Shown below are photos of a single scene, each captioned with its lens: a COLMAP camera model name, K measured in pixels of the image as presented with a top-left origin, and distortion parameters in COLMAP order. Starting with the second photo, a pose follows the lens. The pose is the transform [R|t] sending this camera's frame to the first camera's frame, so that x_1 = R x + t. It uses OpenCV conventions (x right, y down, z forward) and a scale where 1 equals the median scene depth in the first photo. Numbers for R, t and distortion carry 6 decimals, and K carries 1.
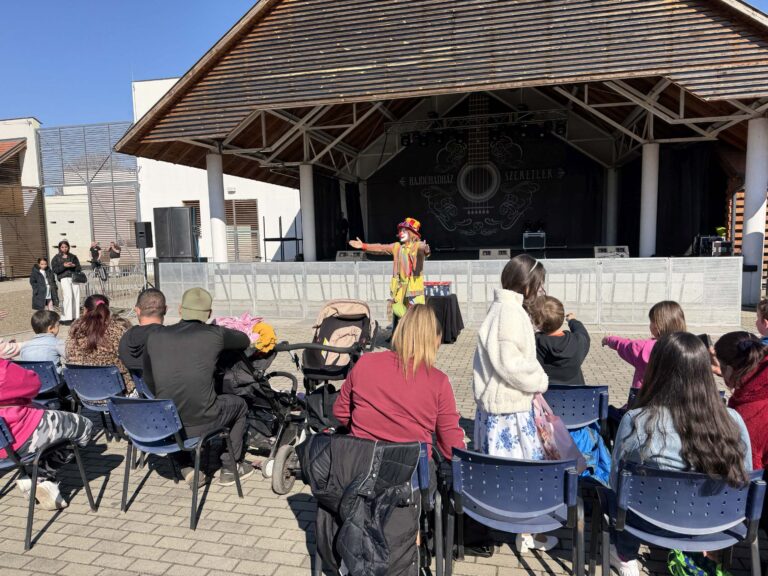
lens RADIAL K [[535.3, 0, 384.0], [0, 535.3, 288.0], [0, 0, 1]] dist [0.062141, -0.074445]
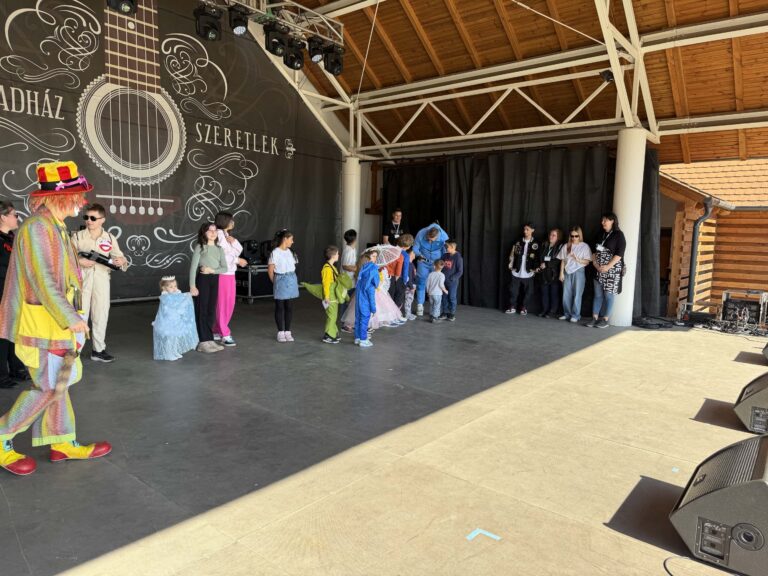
lens RADIAL K [[535.3, 0, 384.0], [0, 535.3, 288.0], [0, 0, 1]] dist [0.062141, -0.074445]
pose [[0.416583, -0.056920, 0.907314, -0.112026], [0.061146, 0.997532, 0.034505, -0.088453], [-0.907039, 0.041104, 0.419036, 0.683667]]
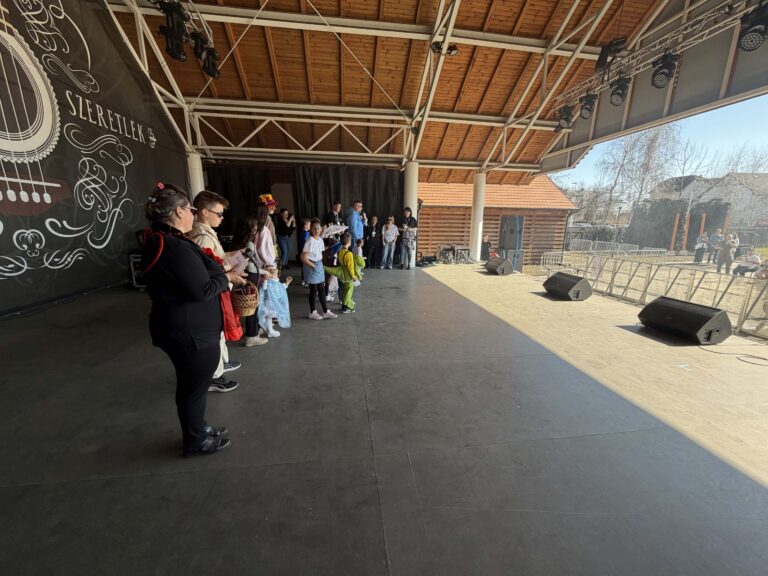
lens RADIAL K [[306.2, 0, 384.0], [0, 306.2, 288.0], [0, 0, 1]] dist [-0.003176, 0.002439]
pose [[-0.389679, -0.178006, 0.903584, -0.066821], [0.095778, 0.967989, 0.231999, -0.113468], [-0.915957, 0.176948, -0.360156, 0.897491]]
